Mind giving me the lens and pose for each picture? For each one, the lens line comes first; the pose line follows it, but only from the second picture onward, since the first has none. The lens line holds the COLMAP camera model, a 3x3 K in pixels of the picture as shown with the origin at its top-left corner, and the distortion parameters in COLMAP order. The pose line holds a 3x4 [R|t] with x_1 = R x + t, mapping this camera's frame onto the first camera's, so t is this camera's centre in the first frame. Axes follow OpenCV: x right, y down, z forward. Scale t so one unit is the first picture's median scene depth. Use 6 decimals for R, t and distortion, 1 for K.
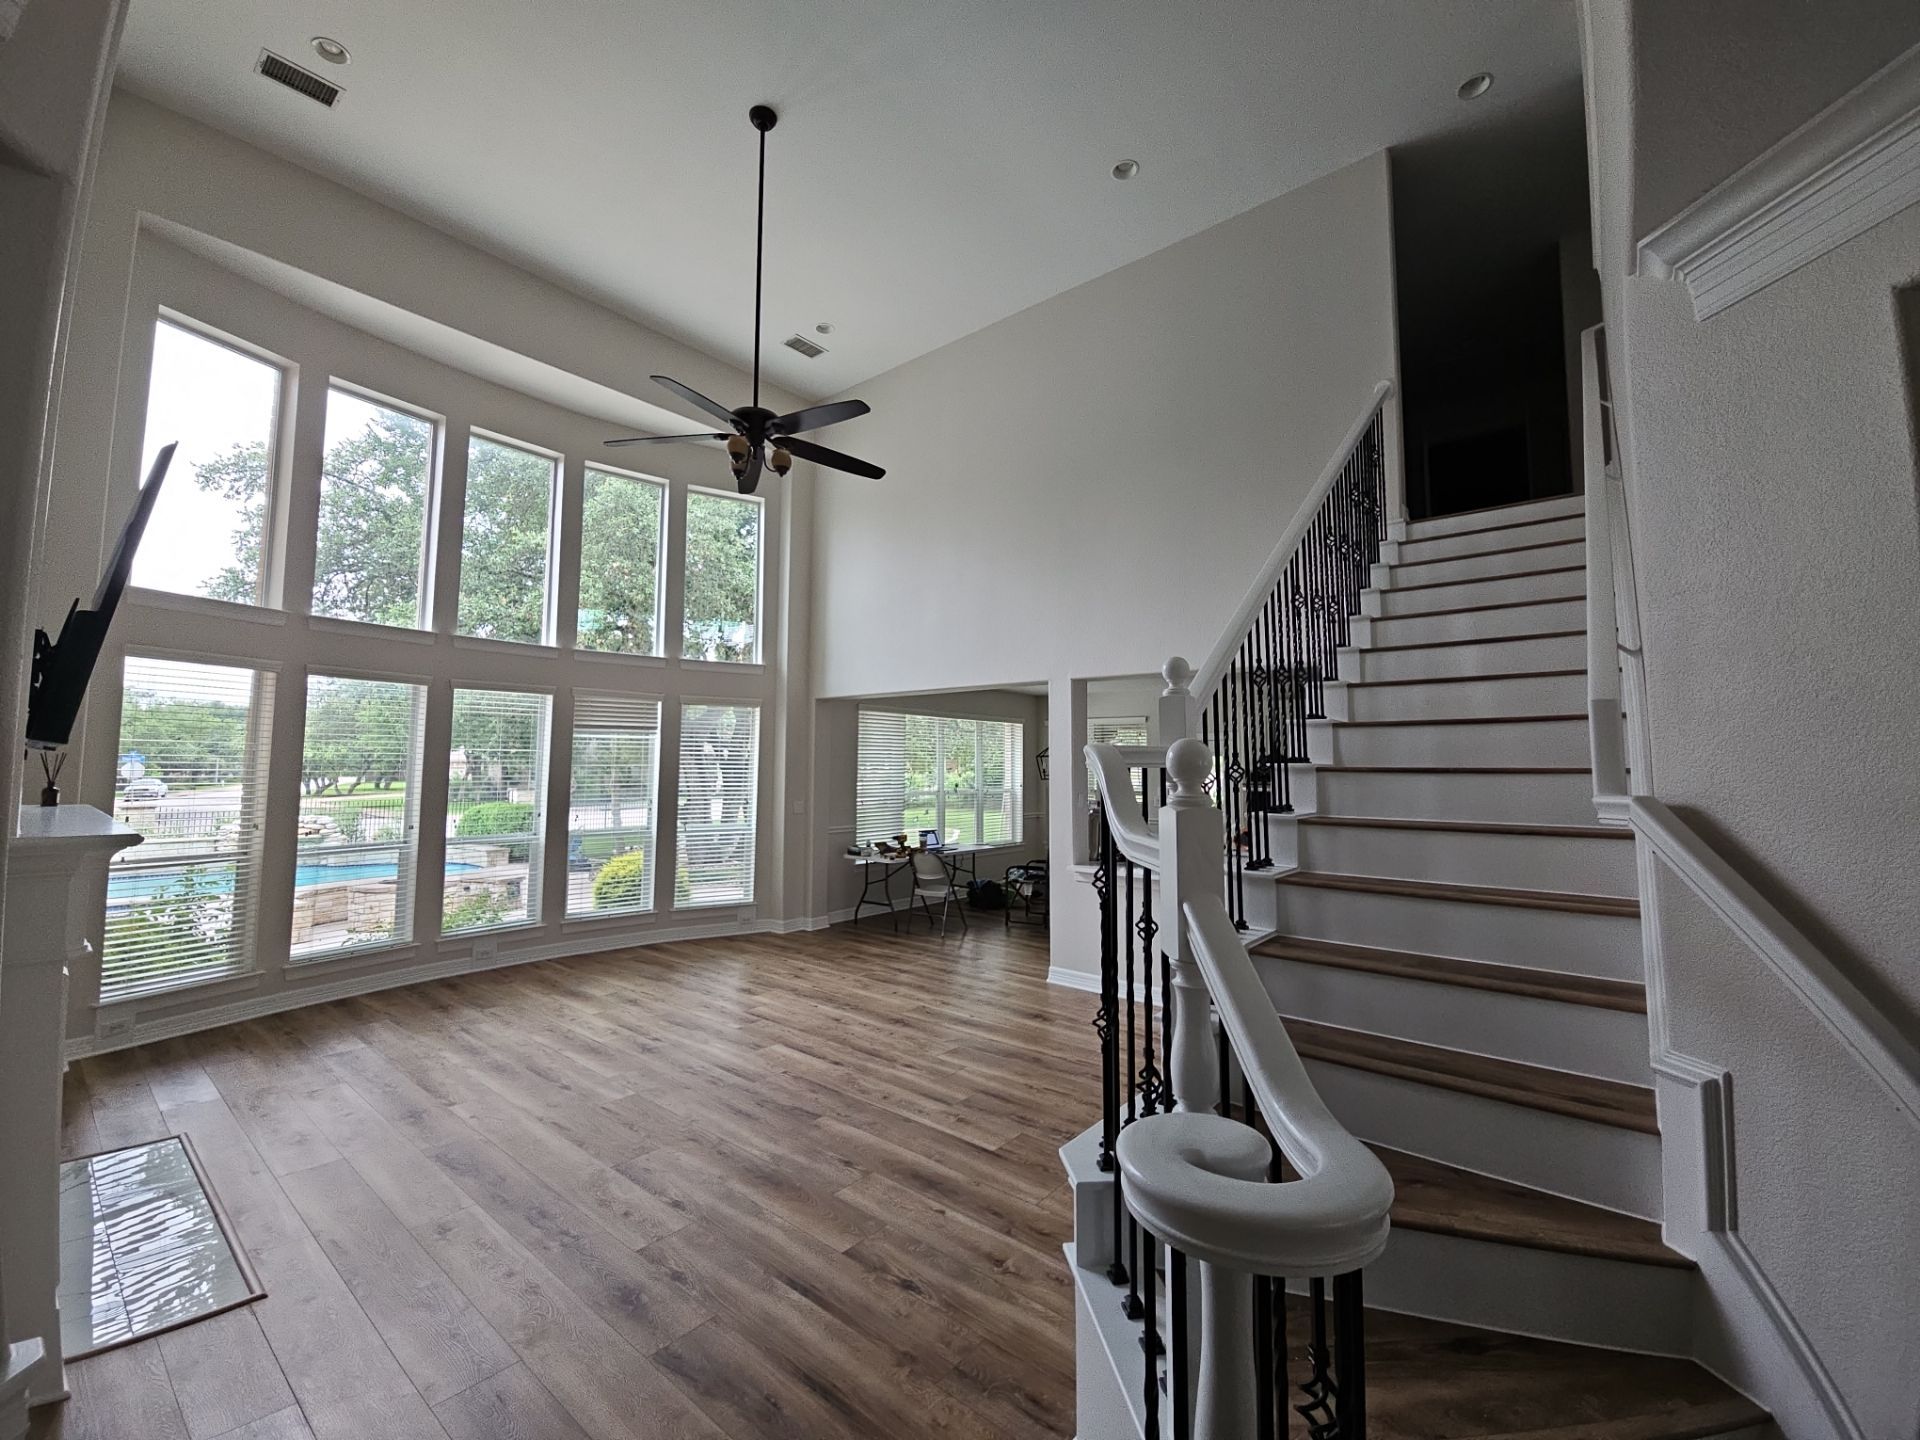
lens RADIAL K [[781.9, 0, 954.9], [0, 781.9, 706.5], [0, 0, 1]] dist [0.013300, -0.011386]
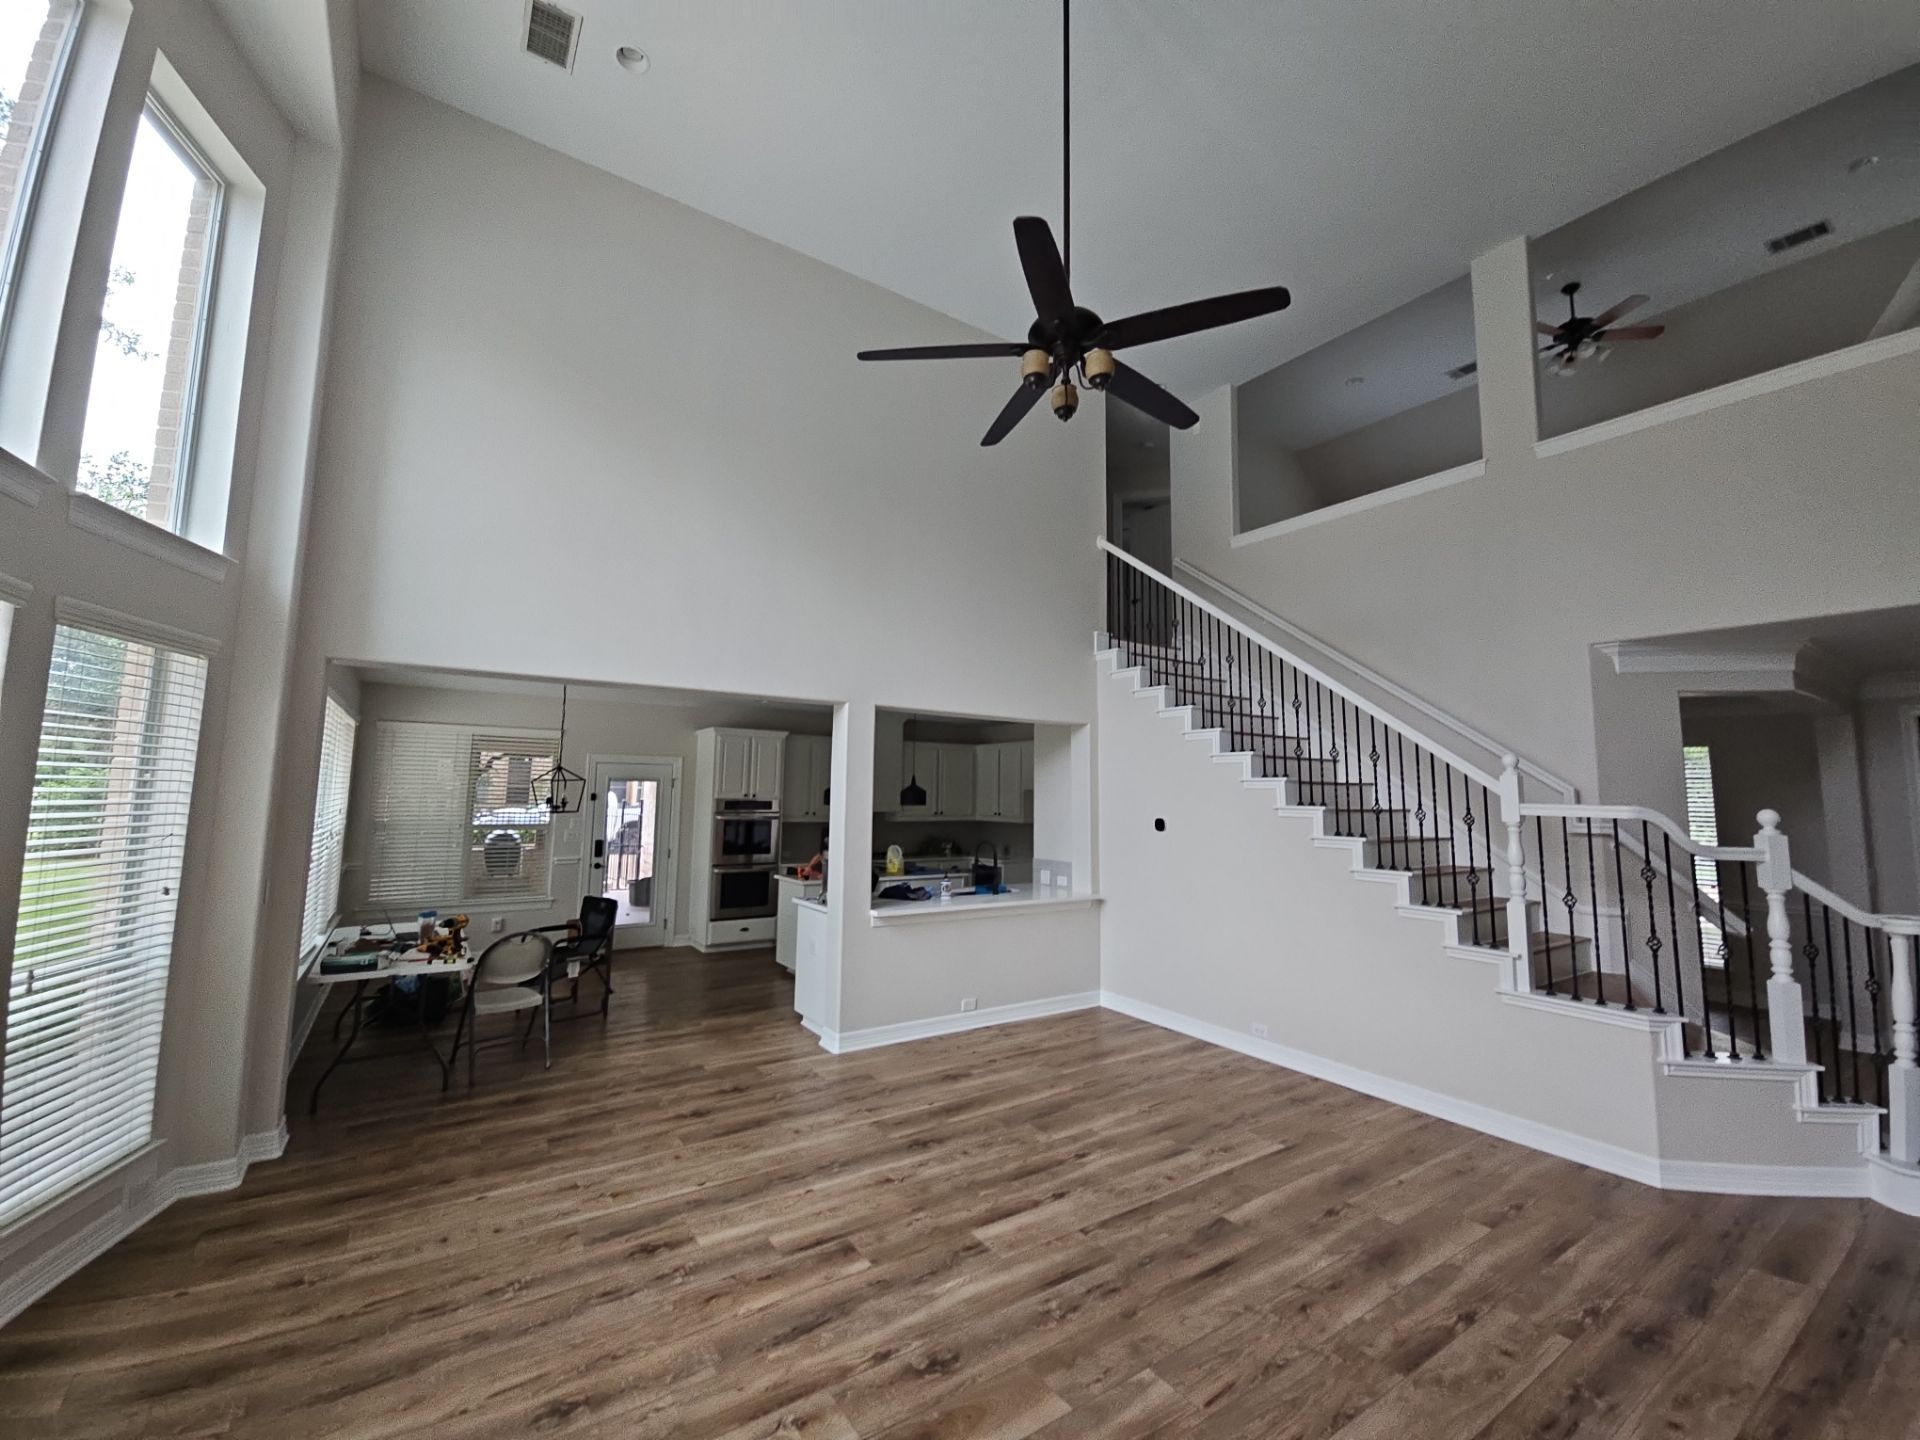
lens RADIAL K [[781.9, 0, 954.9], [0, 781.9, 706.5], [0, 0, 1]] dist [0.013300, -0.011386]
pose [[0.283664, 0.104971, 0.953161, -0.895056], [-0.086757, 0.992723, -0.083509, 0.046448], [-0.954991, -0.059005, 0.290707, 0.834152]]
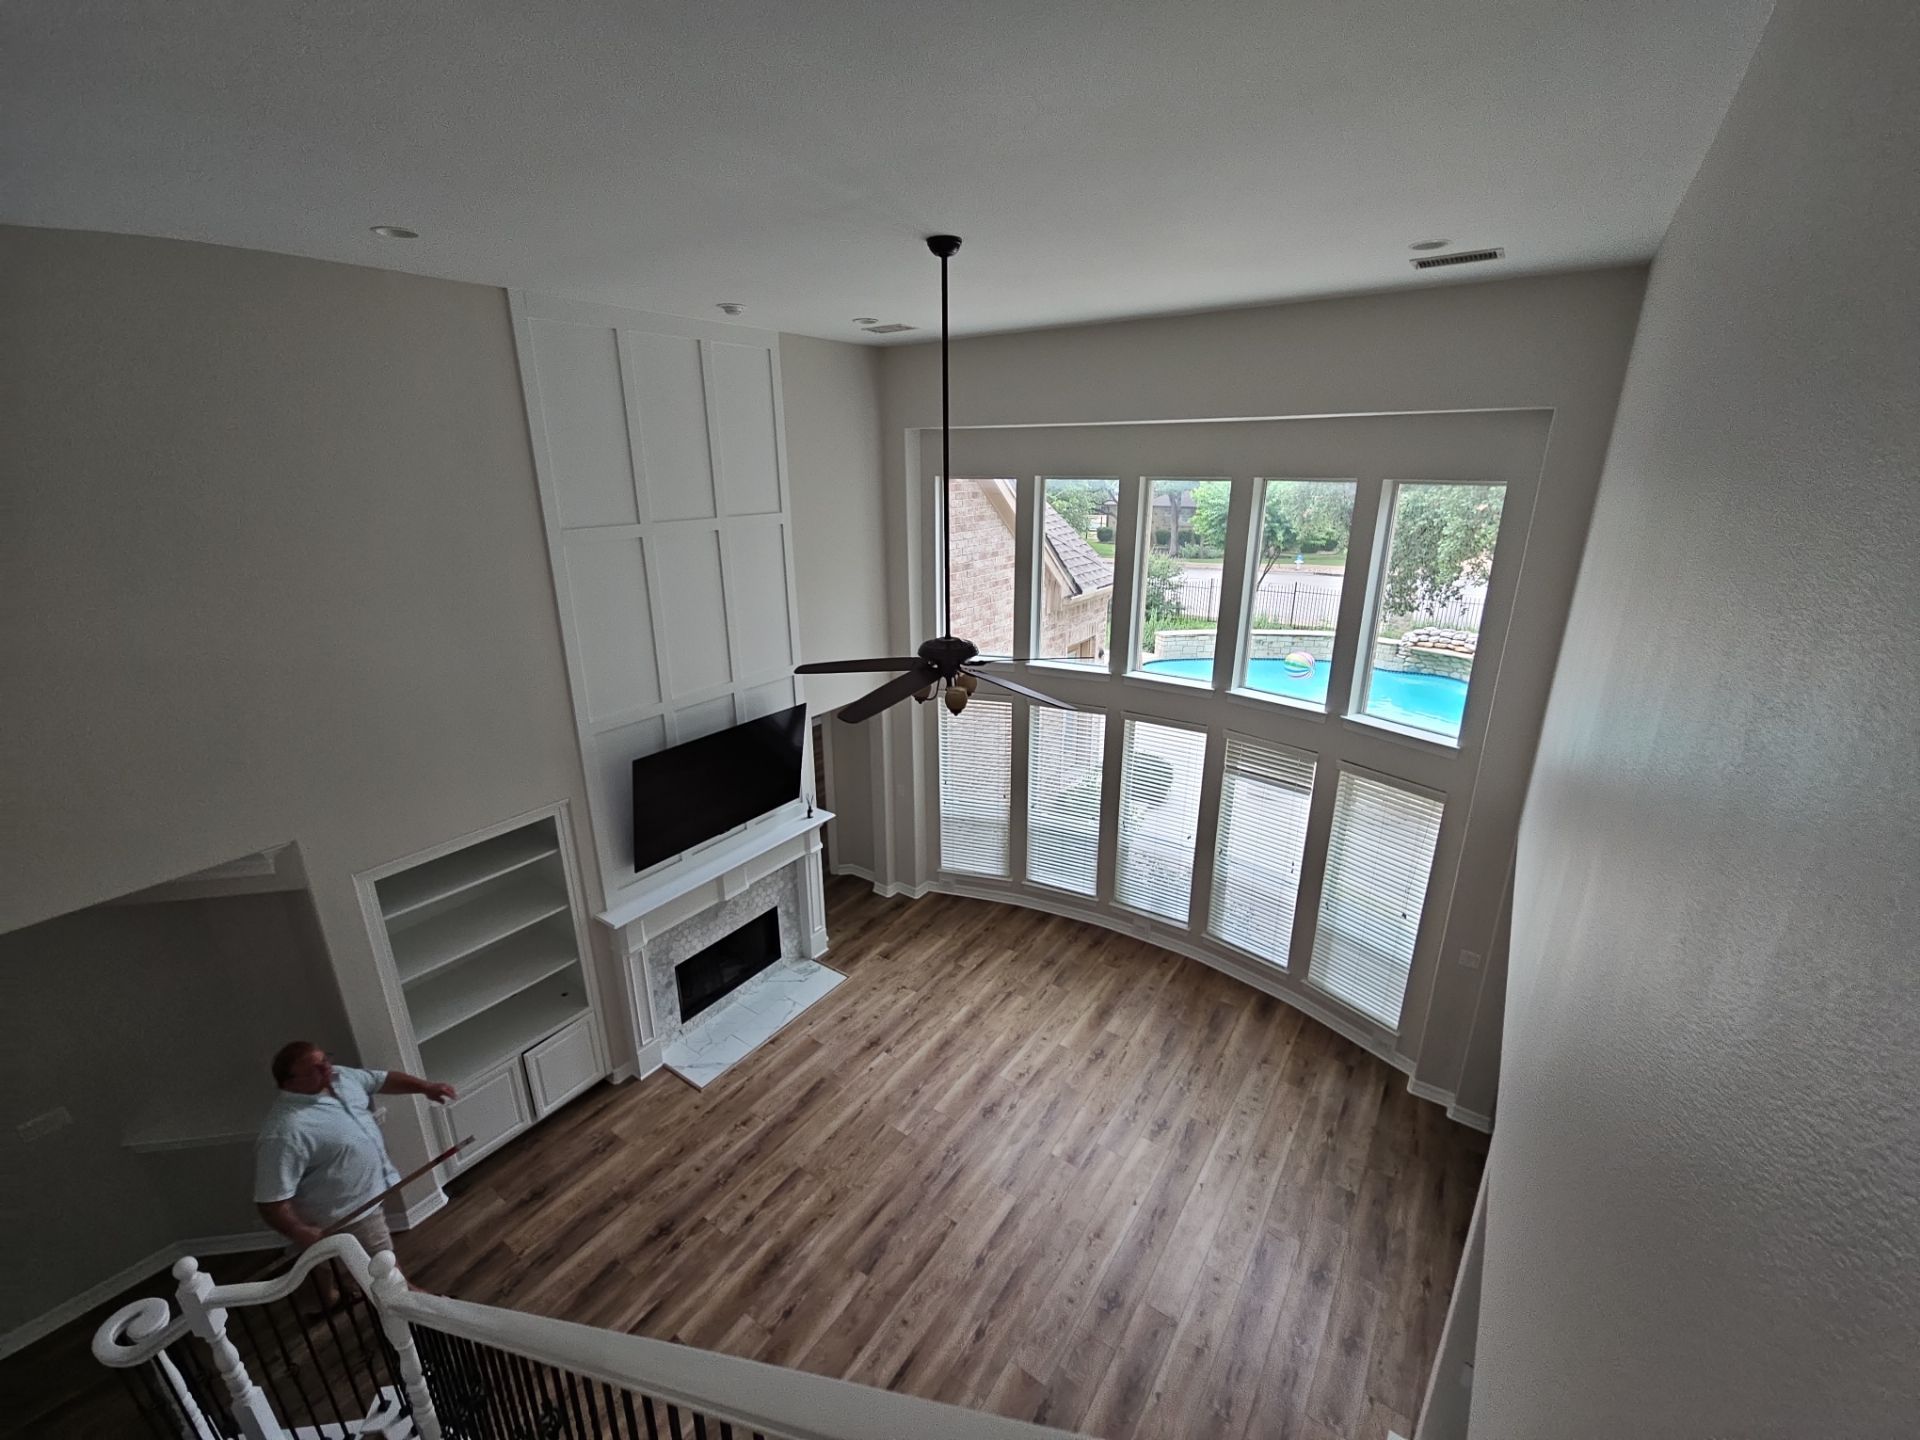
lens RADIAL K [[781.9, 0, 954.9], [0, 781.9, 706.5], [0, 0, 1]] dist [0.013300, -0.011386]
pose [[0.072709, 0.295637, -0.952529, 0.596732], [0.083542, 0.949896, 0.301196, -0.547966], [0.993848, -0.101476, 0.044368, 0.921192]]
